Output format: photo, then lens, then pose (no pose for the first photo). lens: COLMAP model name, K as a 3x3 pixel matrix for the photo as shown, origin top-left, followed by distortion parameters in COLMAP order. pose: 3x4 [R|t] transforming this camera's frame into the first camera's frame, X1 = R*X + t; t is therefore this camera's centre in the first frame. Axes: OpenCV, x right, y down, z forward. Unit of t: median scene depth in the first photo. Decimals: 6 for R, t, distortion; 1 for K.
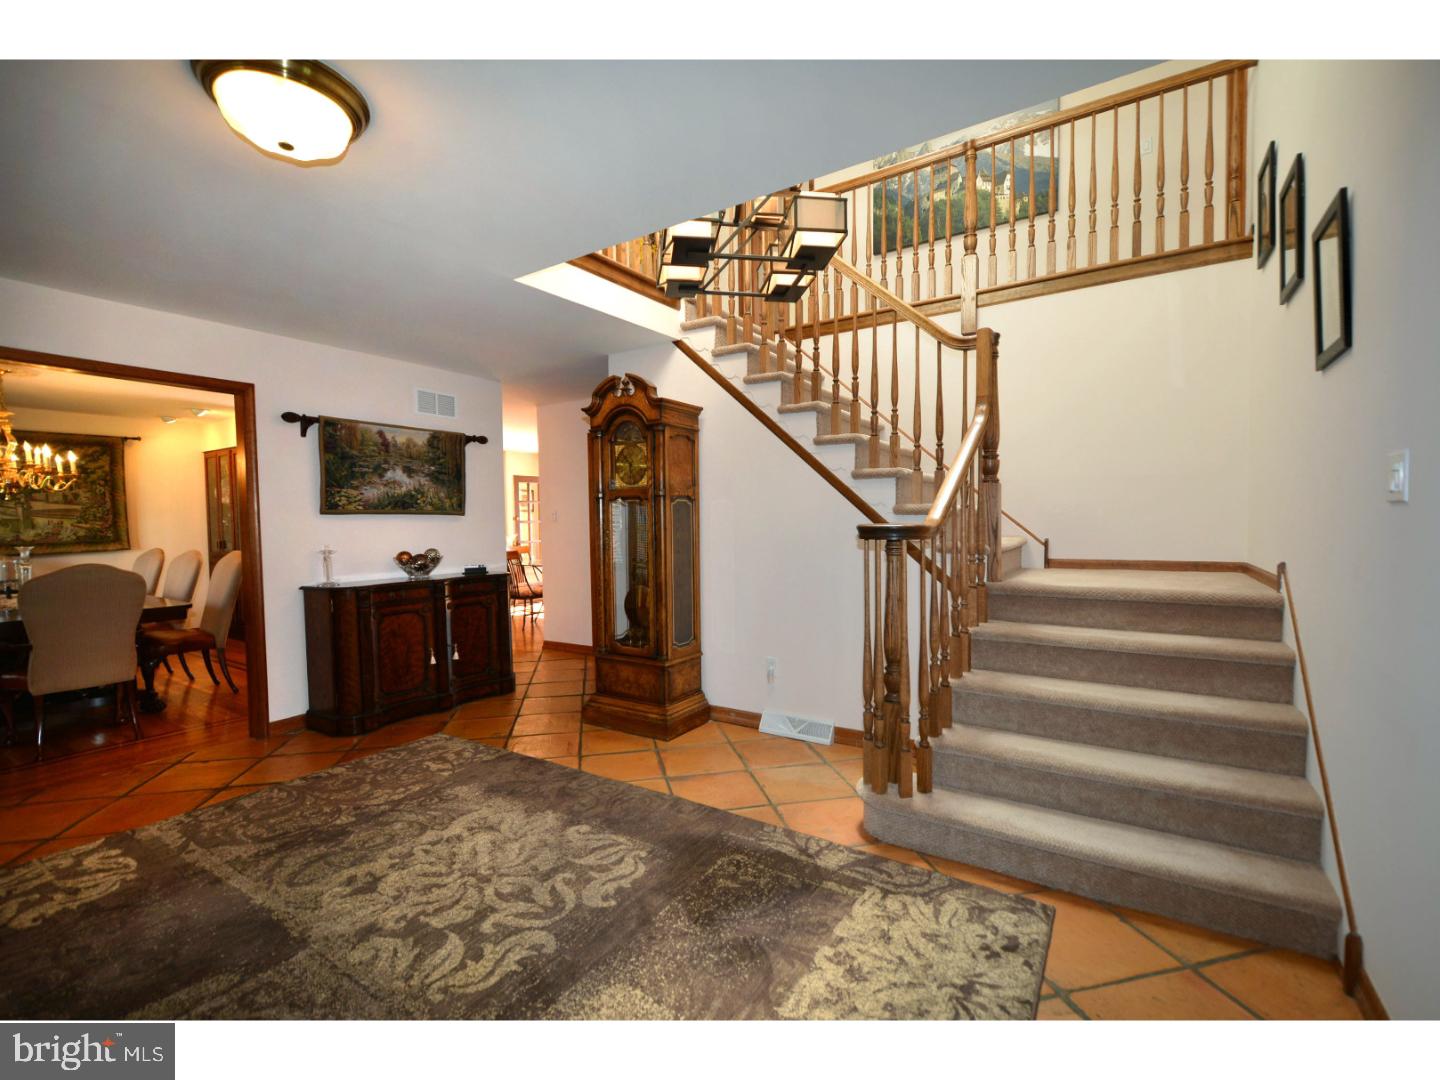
lens RADIAL K [[628.8, 0, 708.7], [0, 628.8, 551.1], [0, 0, 1]] dist [-0.000204, -0.003435]
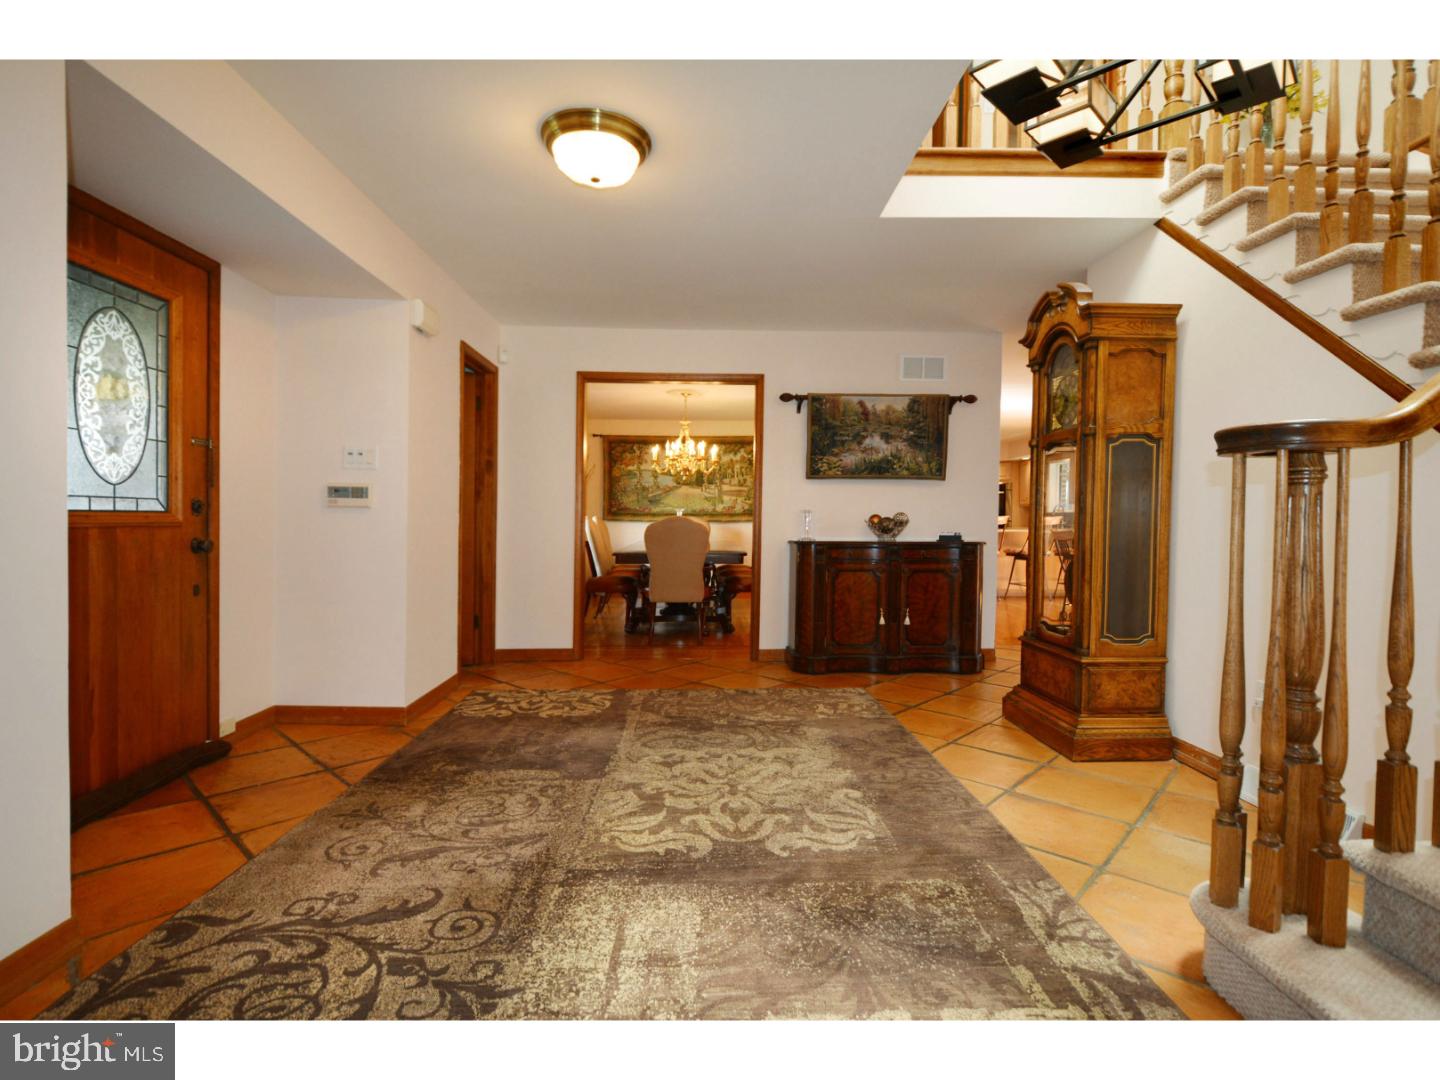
lens RADIAL K [[661.7, 0, 711.6], [0, 661.7, 537.1], [0, 0, 1]] dist [-0.012210, -0.002094]
pose [[0.580777, 0.038888, -0.813133, 0.288296], [-0.049311, 0.998705, 0.012543, 0.043653], [0.812568, 0.032812, 0.581942, 0.170110]]
